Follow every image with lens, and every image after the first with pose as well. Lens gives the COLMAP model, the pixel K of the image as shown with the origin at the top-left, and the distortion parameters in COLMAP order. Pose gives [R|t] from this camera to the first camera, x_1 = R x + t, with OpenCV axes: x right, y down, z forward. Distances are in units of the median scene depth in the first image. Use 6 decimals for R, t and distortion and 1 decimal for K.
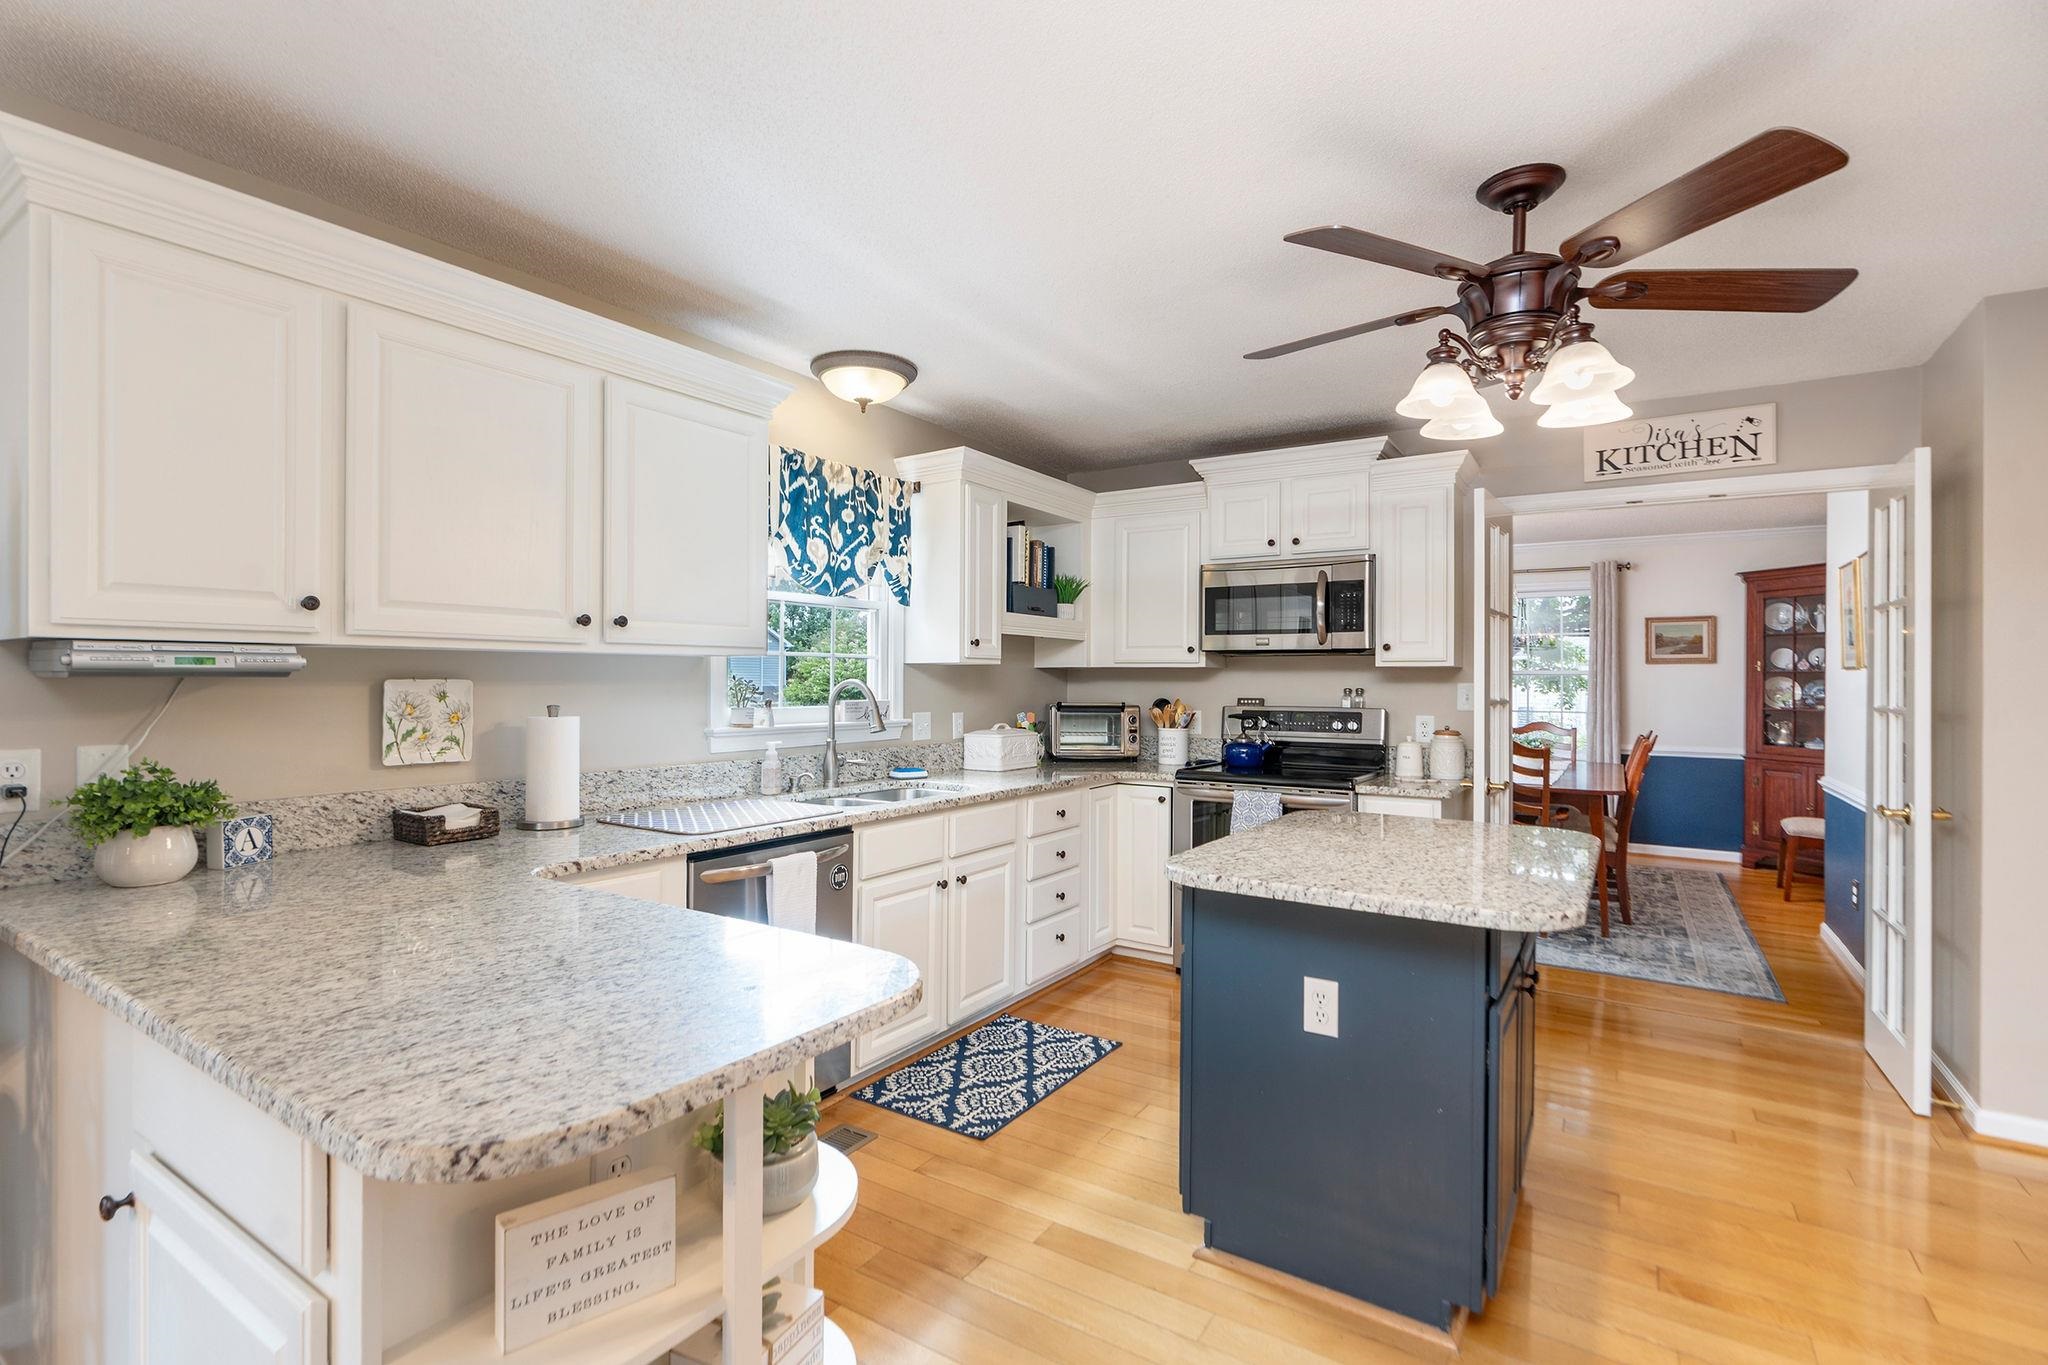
lens RADIAL K [[946.5, 0, 1012.0], [0, 946.5, 679.2], [0, 0, 1]] dist [-0.004638, 0.002749]
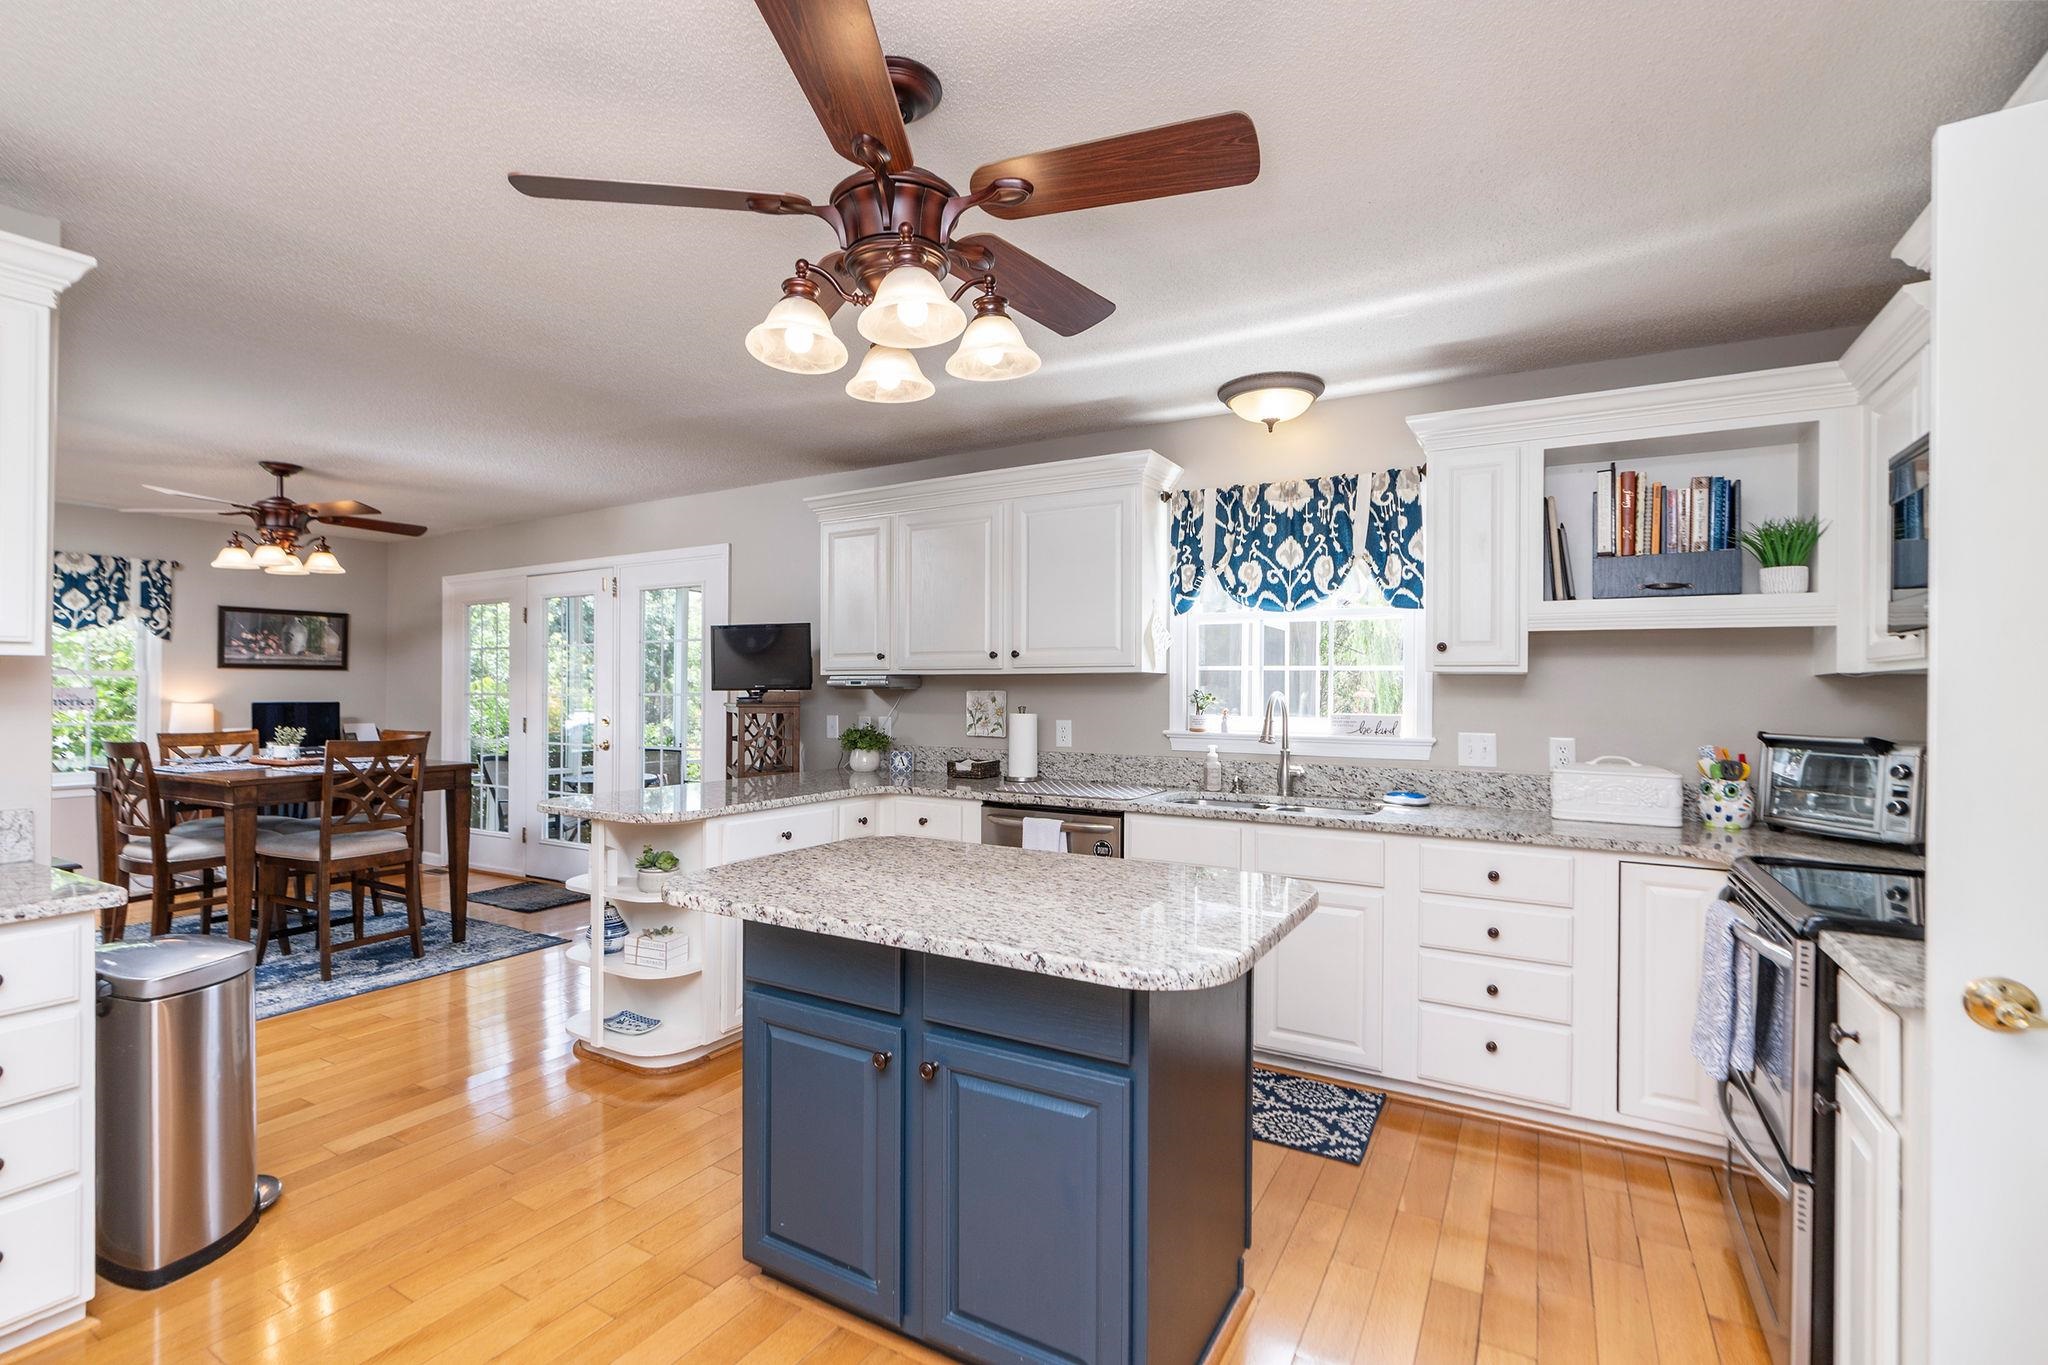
lens RADIAL K [[946.5, 0, 997.0], [0, 946.5, 692.8], [0, 0, 1]] dist [-0.004638, 0.002749]
pose [[0.044464, -0.003426, -0.999005, 0.849756], [-0.007753, 0.999963, -0.003774, 0.007759], [0.998981, 0.007913, 0.044436, 0.654284]]
